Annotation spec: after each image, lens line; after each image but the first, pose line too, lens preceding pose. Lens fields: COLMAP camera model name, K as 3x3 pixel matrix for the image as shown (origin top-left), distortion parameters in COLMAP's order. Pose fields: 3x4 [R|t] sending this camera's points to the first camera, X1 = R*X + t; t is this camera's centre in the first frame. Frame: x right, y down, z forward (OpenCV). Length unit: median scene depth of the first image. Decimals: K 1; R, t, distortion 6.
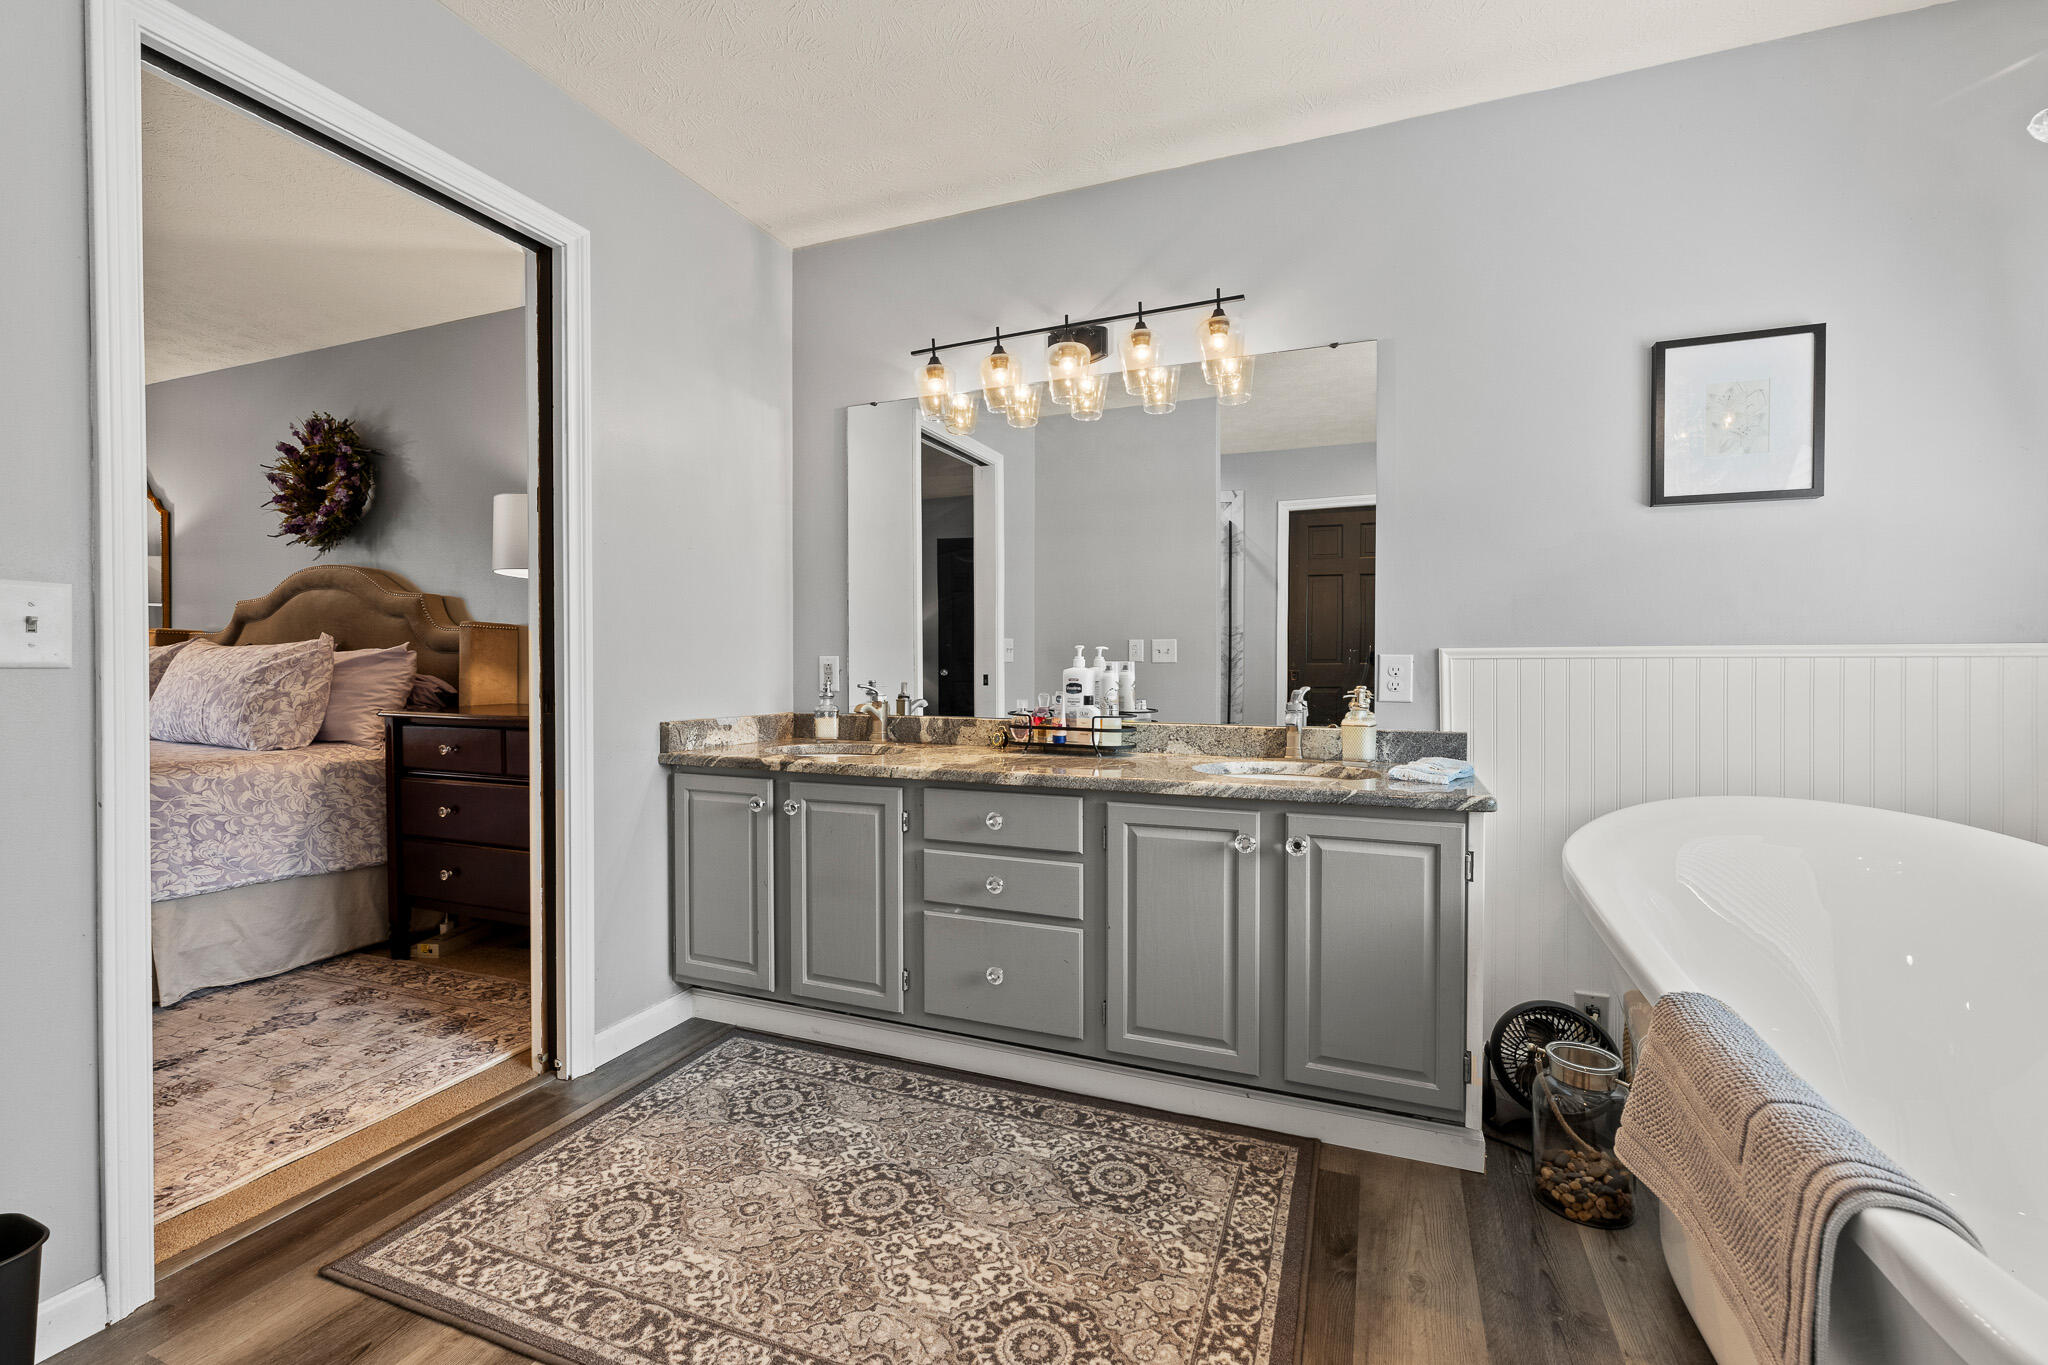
lens RADIAL K [[819.5, 0, 1029.5], [0, 819.5, 679.0], [0, 0, 1]] dist [0.000160, -0.000178]
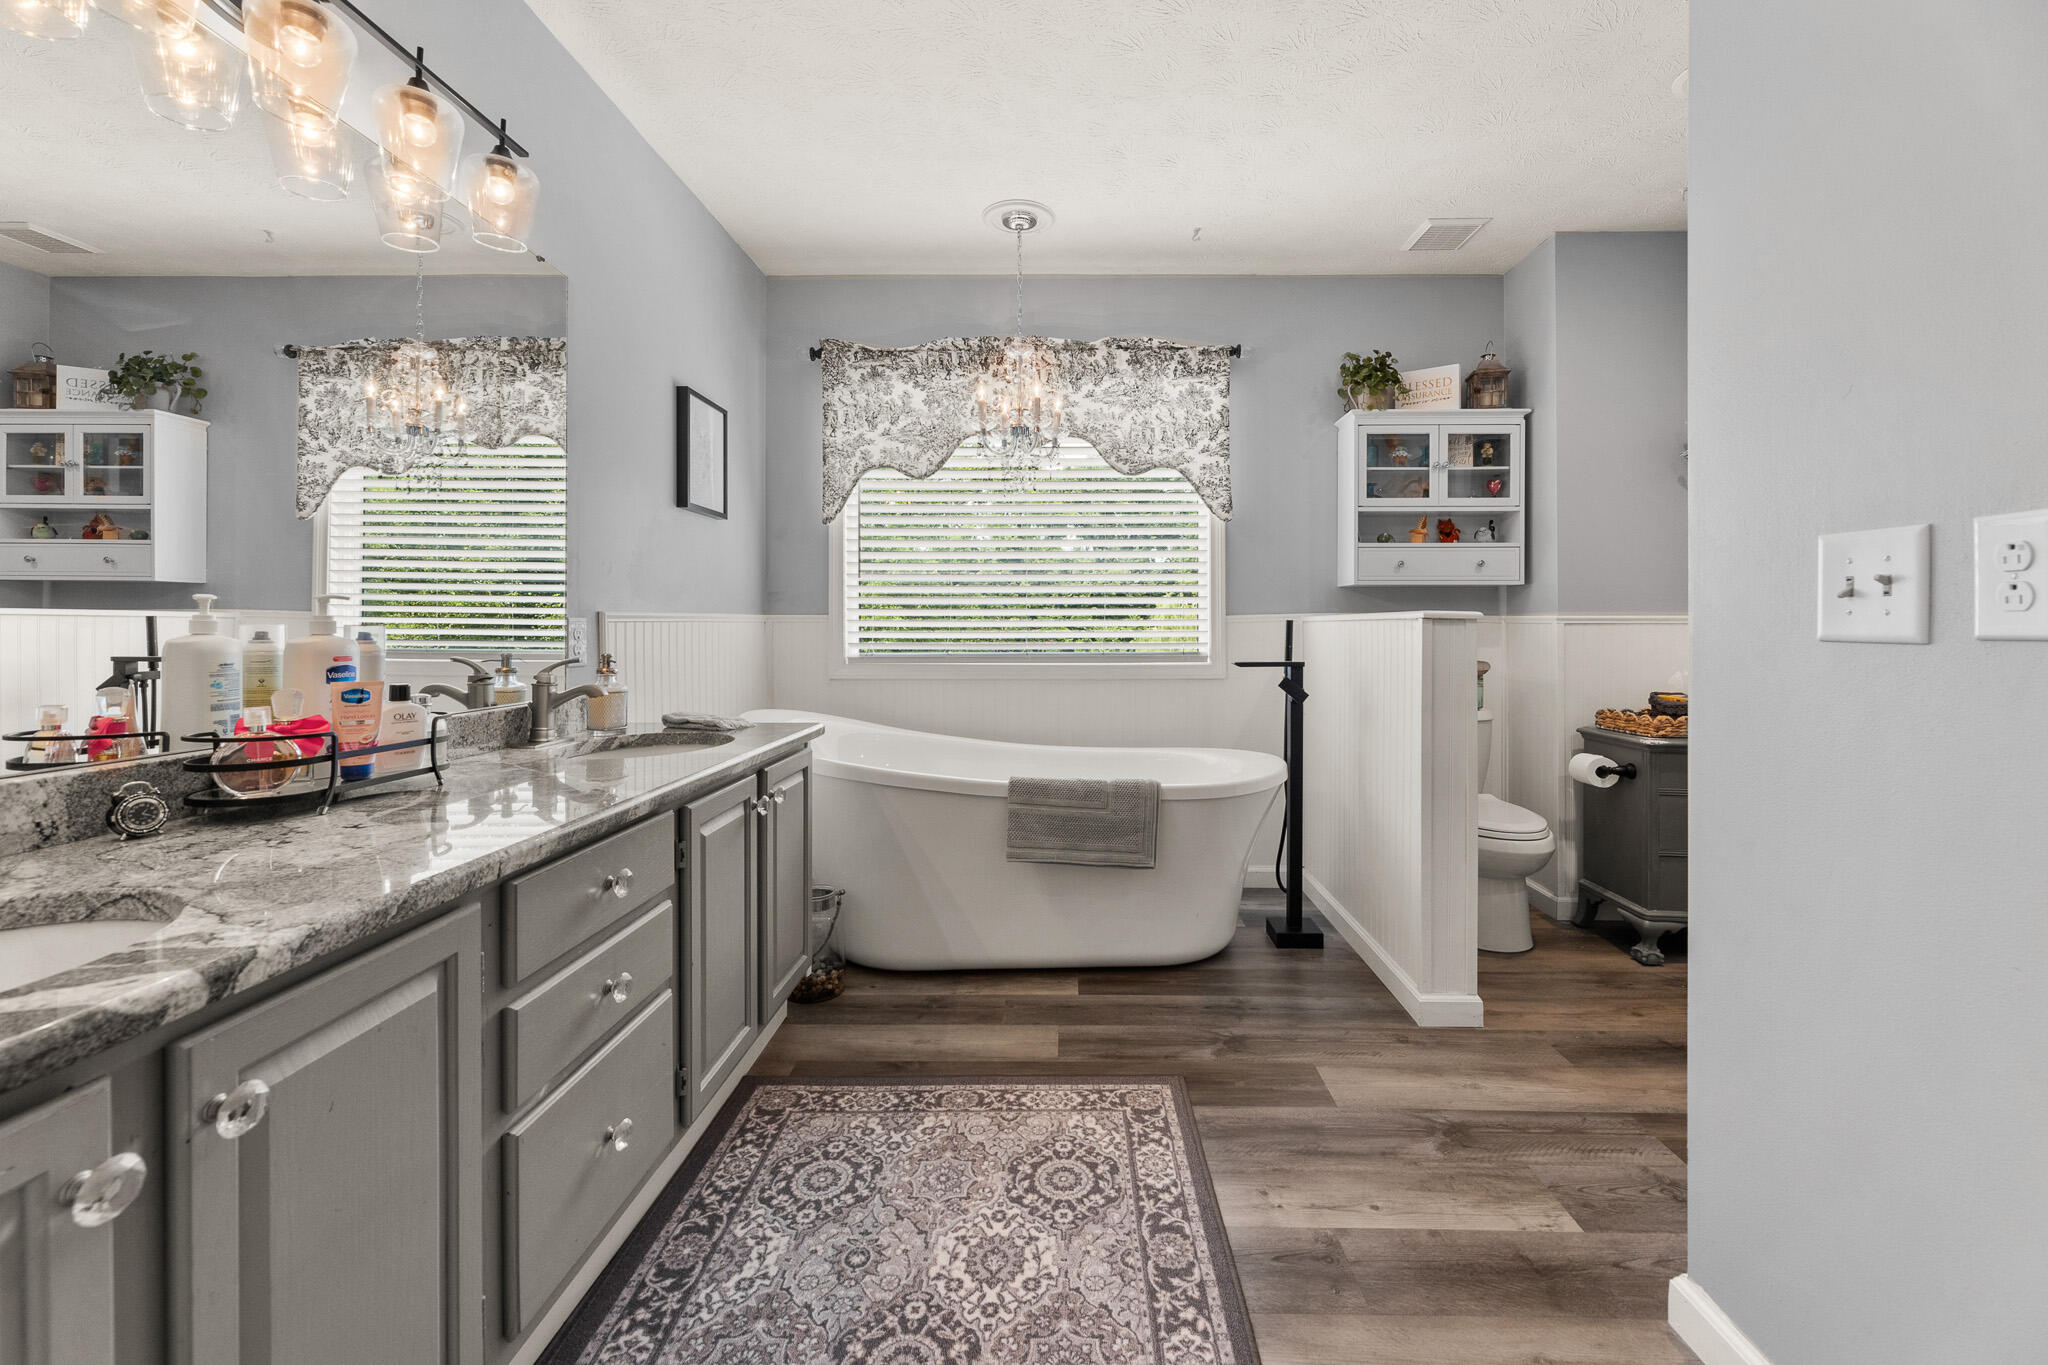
lens RADIAL K [[841.2, 0, 1075.1], [0, 841.2, 623.8], [0, 0, 1]] dist [-0.003184, -0.000303]
pose [[-0.351950, 0.001674, 0.936017, -0.890772], [0.017175, 0.999842, 0.004670, -0.024096], [-0.935861, 0.017720, -0.351923, 1.057106]]
